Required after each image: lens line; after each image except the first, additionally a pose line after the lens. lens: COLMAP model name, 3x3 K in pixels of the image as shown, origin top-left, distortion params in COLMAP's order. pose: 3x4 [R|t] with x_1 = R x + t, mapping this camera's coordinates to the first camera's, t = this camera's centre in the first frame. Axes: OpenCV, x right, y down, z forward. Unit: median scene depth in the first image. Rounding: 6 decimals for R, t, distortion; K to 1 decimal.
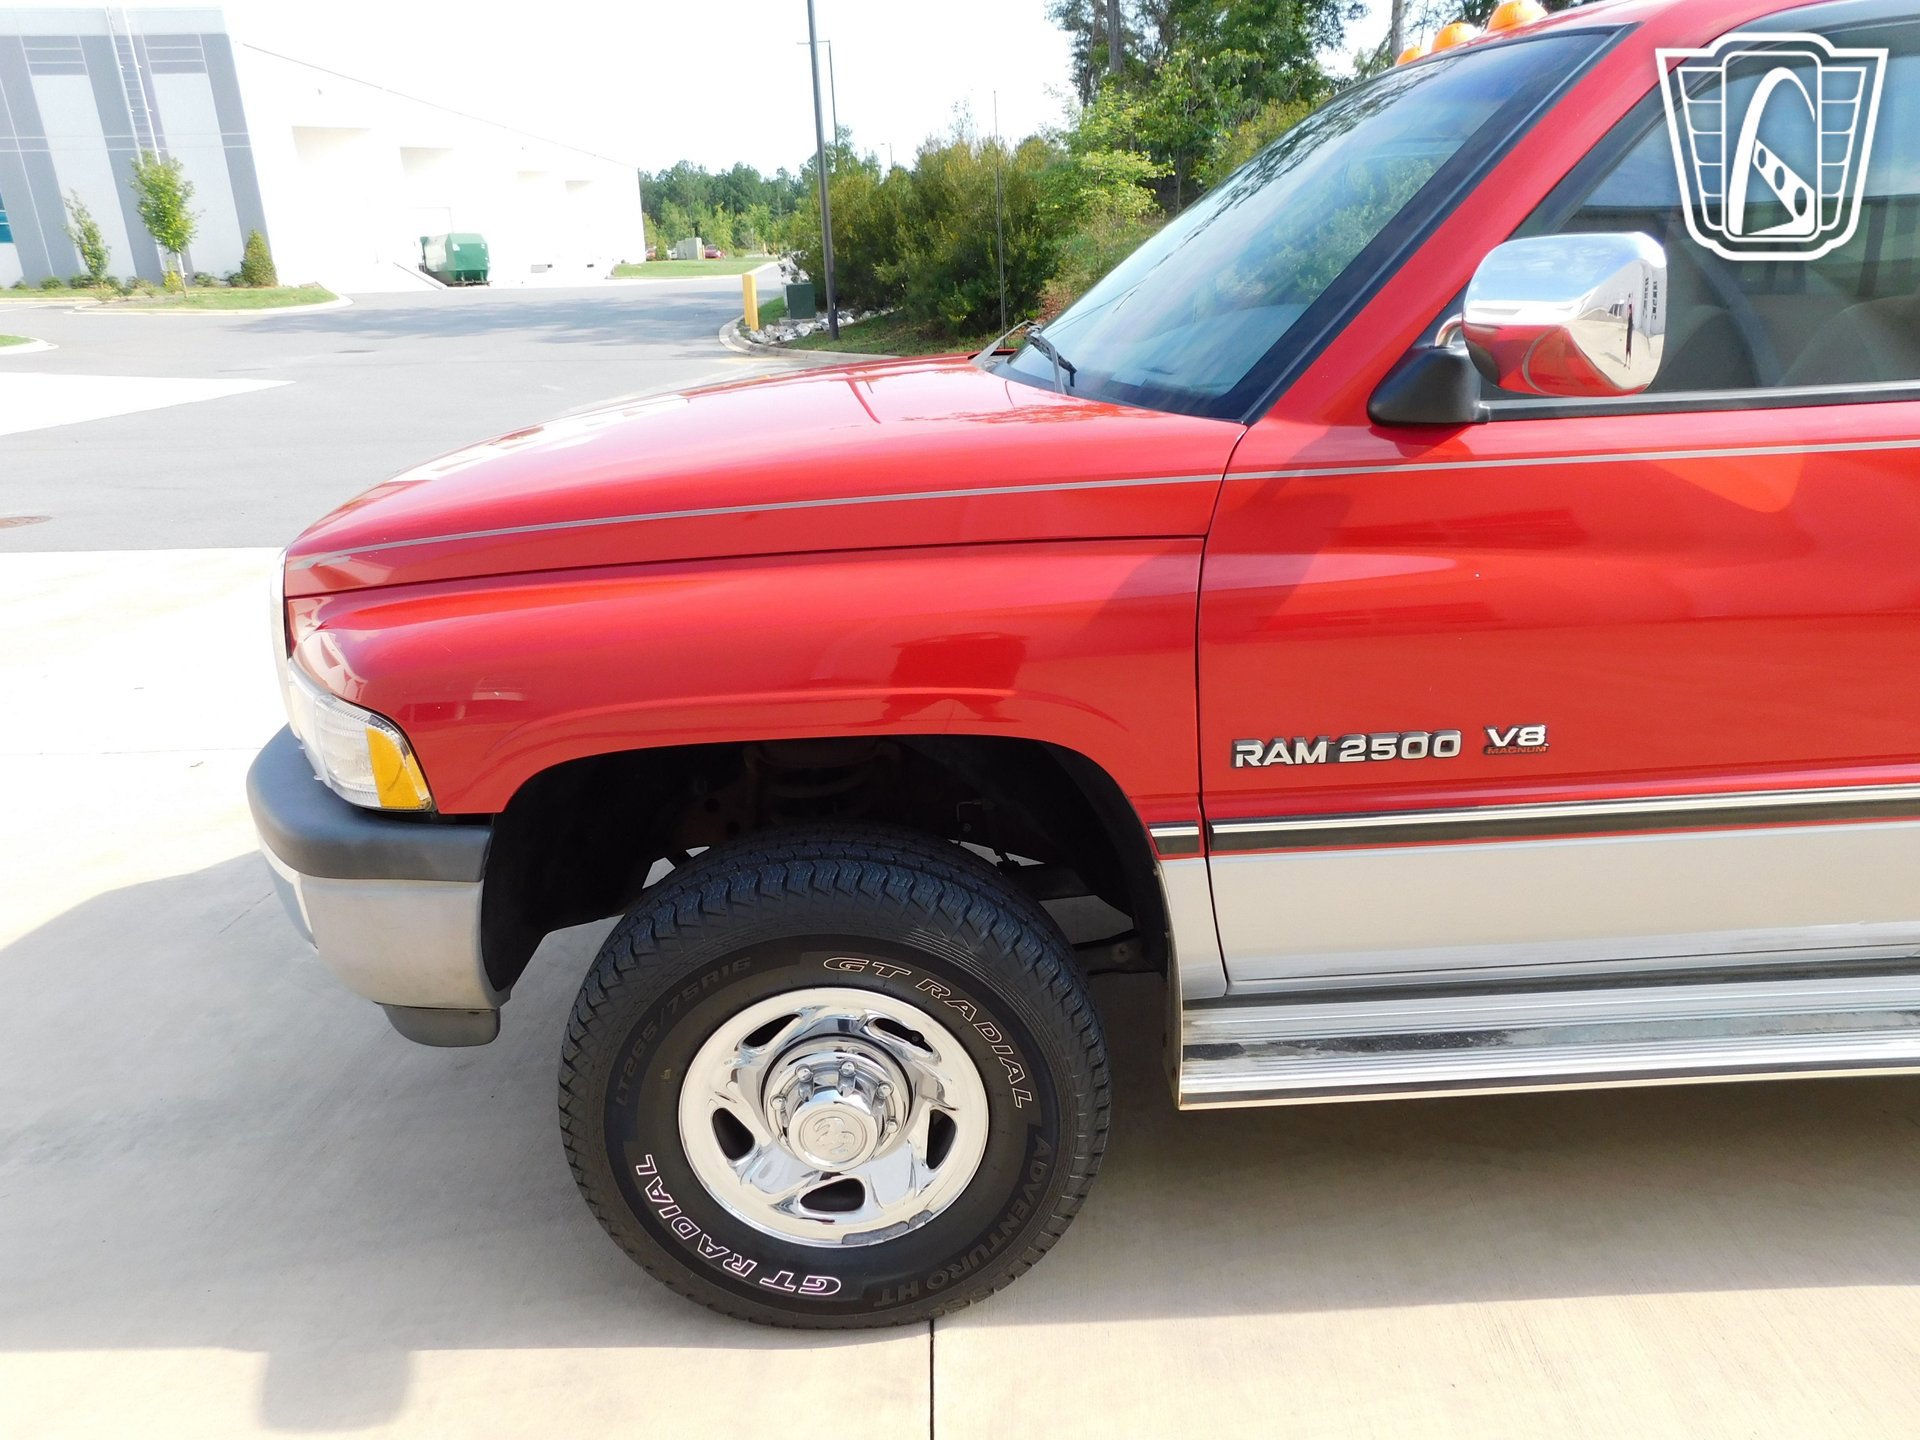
lens RADIAL K [[1290.0, 0, 956.6], [0, 1290.0, 709.0], [0, 0, 1]] dist [-0.056553, 0.056115]
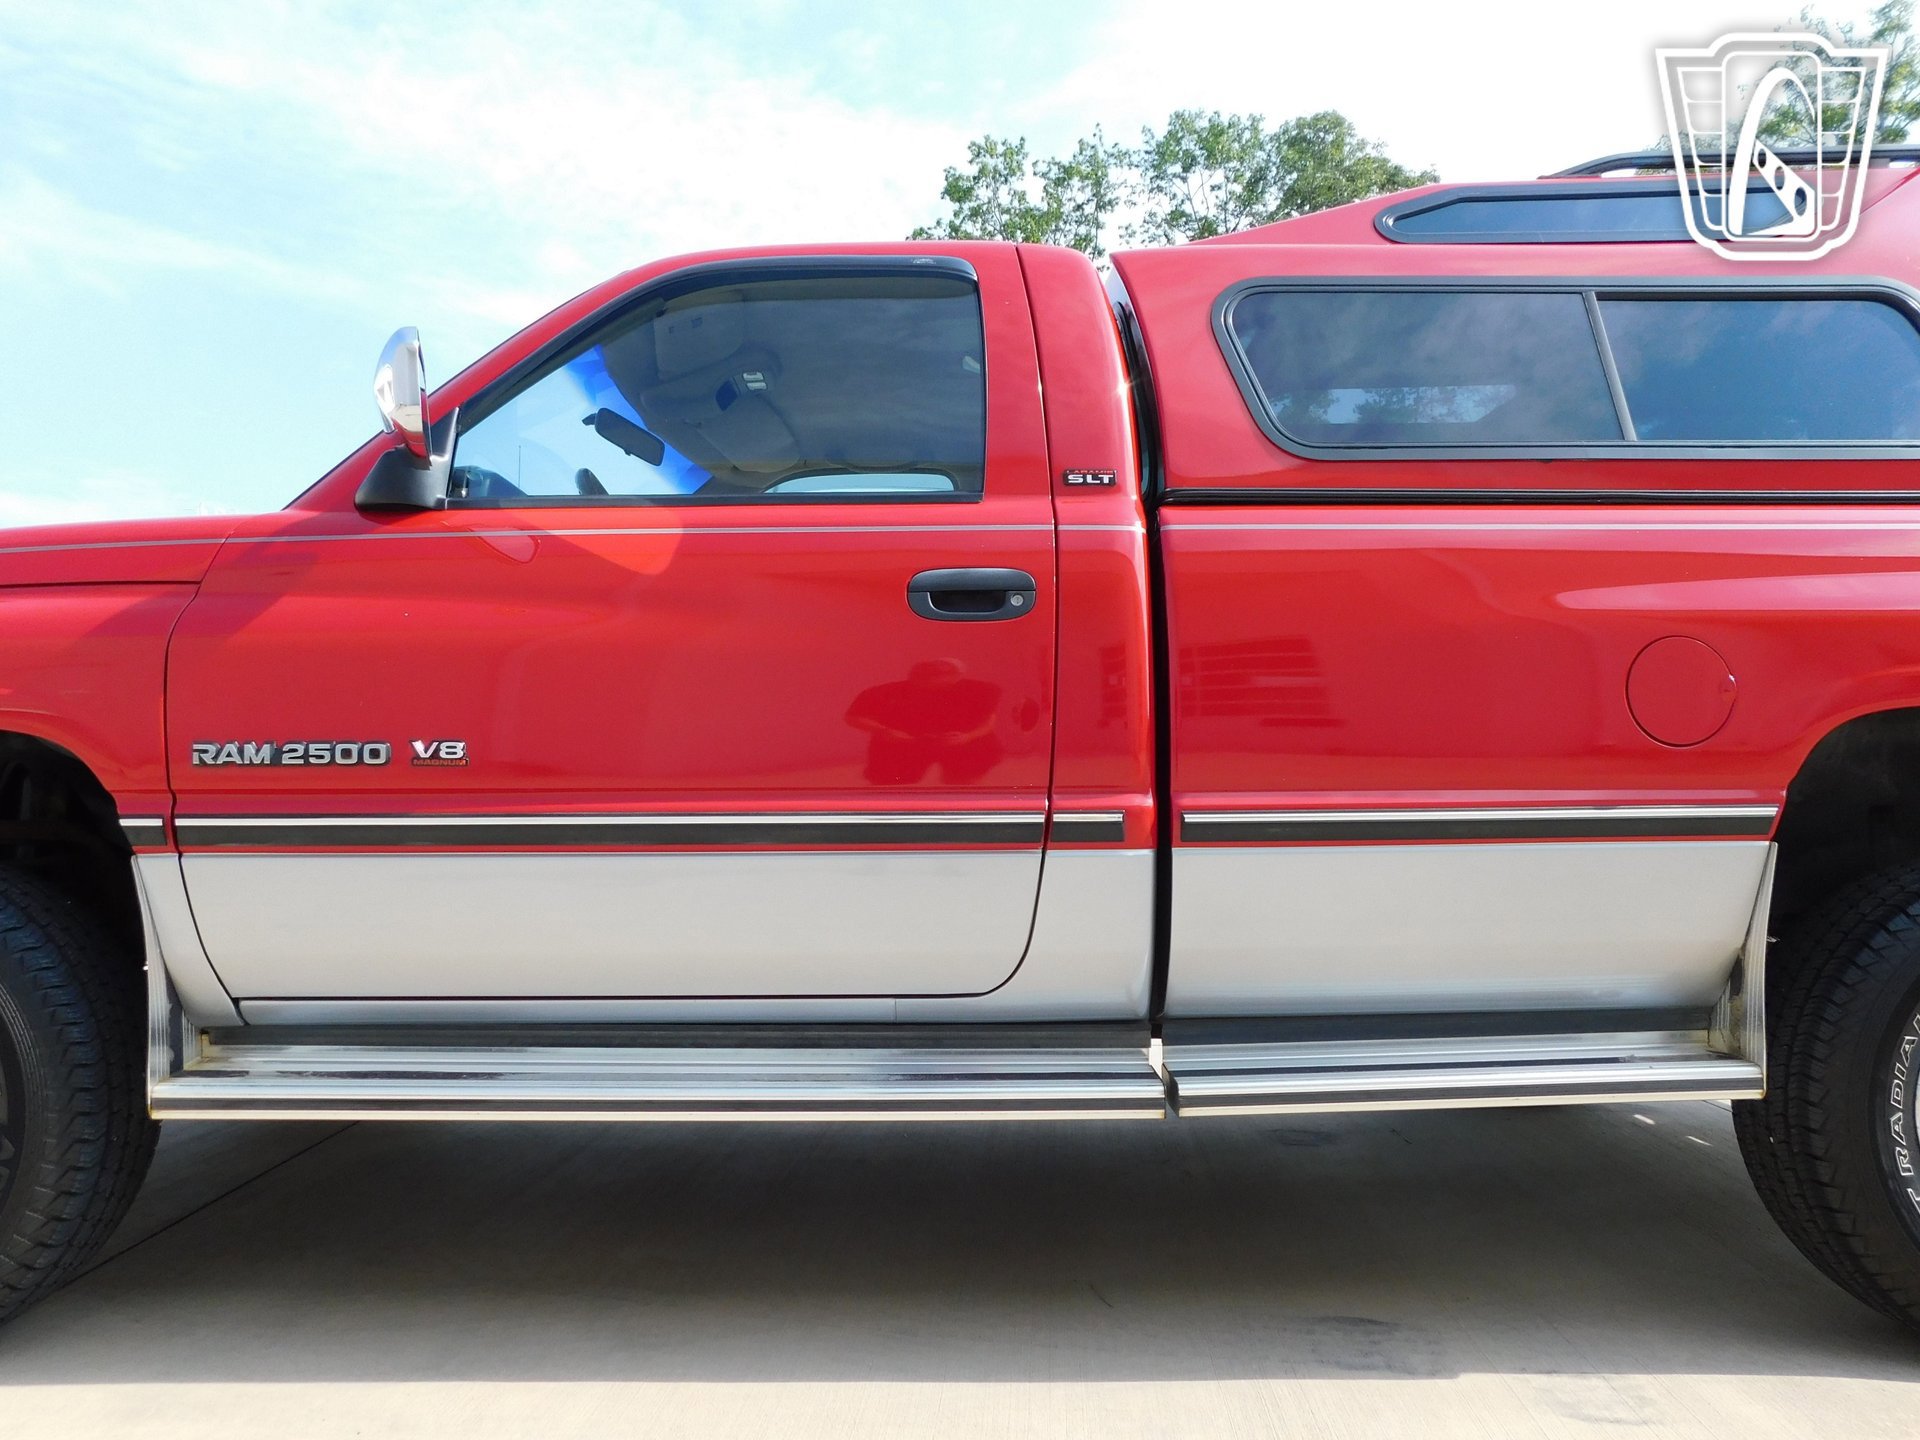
lens RADIAL K [[1290.0, 0, 954.5], [0, 1290.0, 718.8], [0, 0, 1]] dist [-0.056553, 0.056115]
pose [[0.999389, 0.032799, -0.012090, 0.814683], [-0.034937, 0.925736, -0.376554, 0.370655], [-0.001158, 0.376746, 0.926316, -0.087944]]
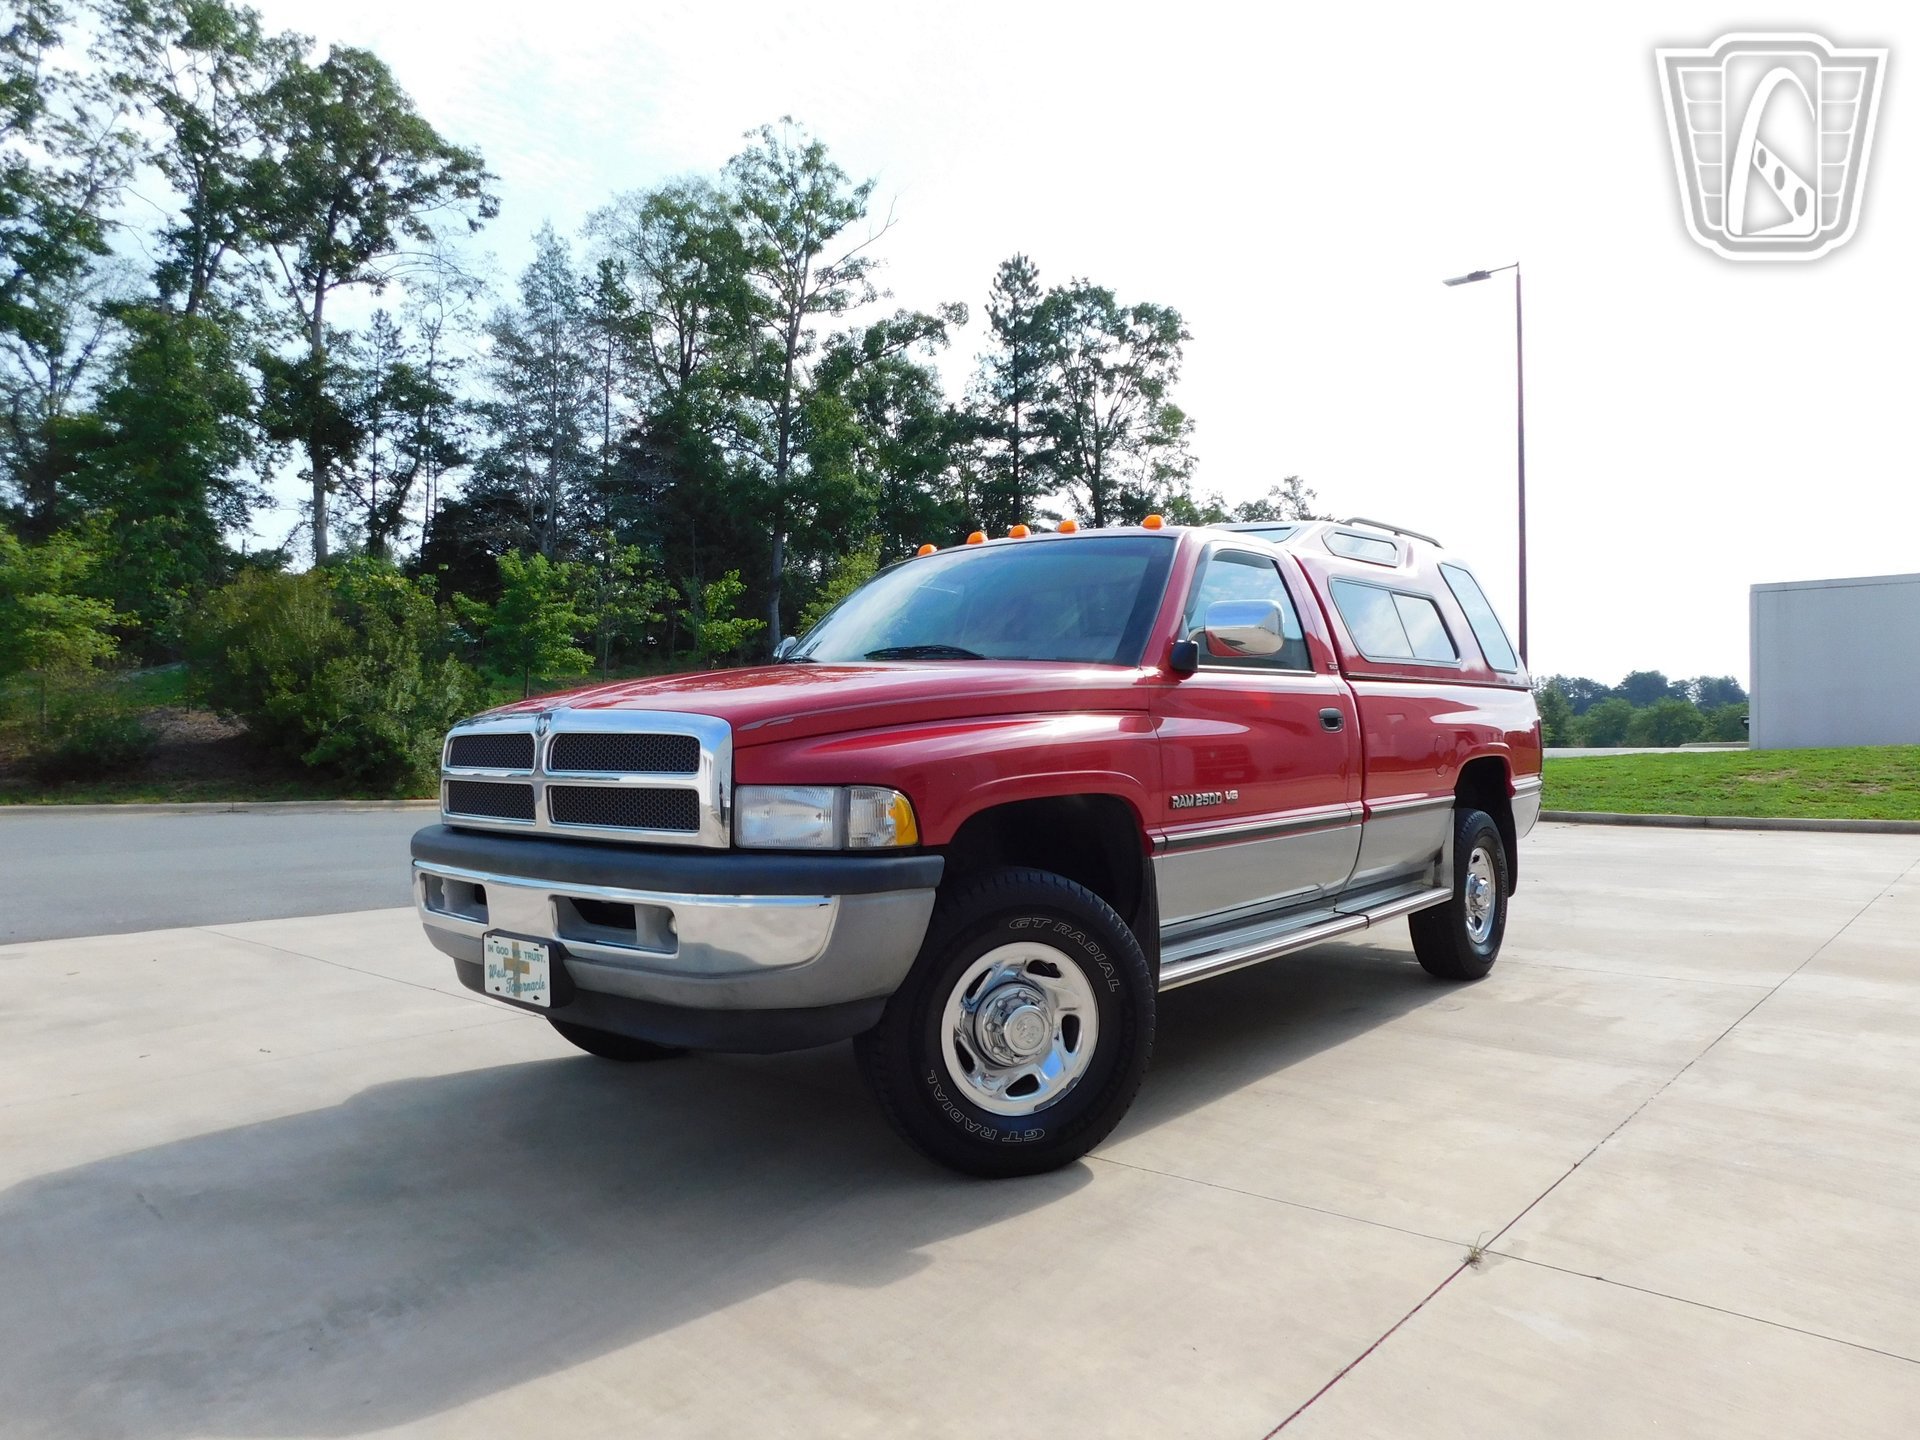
lens RADIAL K [[1290.0, 0, 950.8], [0, 1290.0, 710.2], [0, 0, 1]] dist [-0.056553, 0.056115]
pose [[0.667683, 0.044856, 0.743093, -1.531464], [0.222916, 0.940335, -0.257056, 0.333820], [-0.710288, 0.337279, 0.617847, -0.162616]]
